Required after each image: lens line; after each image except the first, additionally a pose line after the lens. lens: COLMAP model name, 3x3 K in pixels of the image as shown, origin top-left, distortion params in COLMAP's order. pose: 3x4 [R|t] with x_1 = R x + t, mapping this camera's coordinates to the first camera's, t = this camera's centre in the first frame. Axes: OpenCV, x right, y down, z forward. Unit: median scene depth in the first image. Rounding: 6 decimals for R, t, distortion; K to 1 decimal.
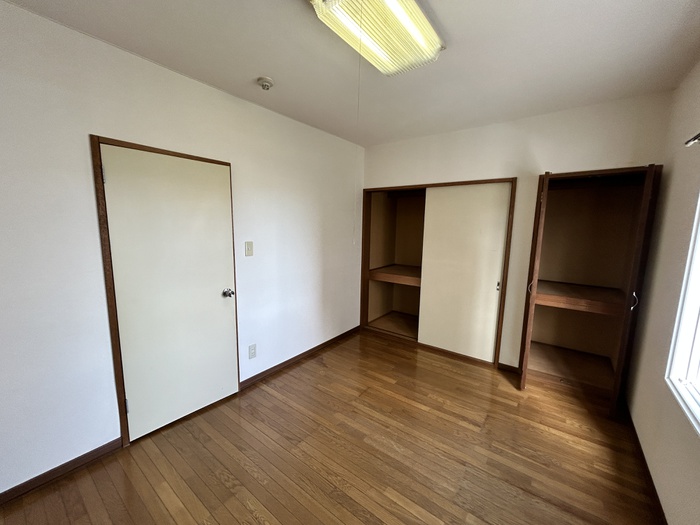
lens RADIAL K [[280.2, 0, 350.0], [0, 280.2, 262.5], [0, 0, 1]] dist [0.001777, 0.000339]
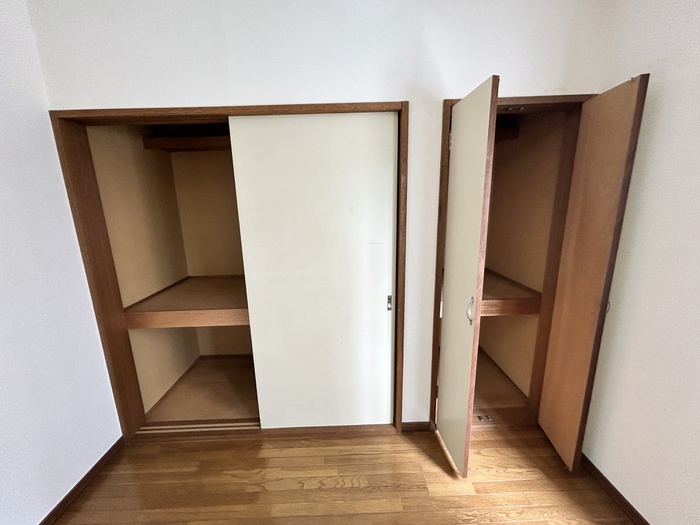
lens RADIAL K [[281.8, 0, 349.7], [0, 281.8, 261.4], [0, 0, 1]] dist [-0.000261, 0.000244]
pose [[0.785546, -0.166716, 0.595923, 0.132602], [0.123597, 0.985890, 0.112889, -0.074998], [-0.606335, -0.015026, 0.795067, 0.585641]]
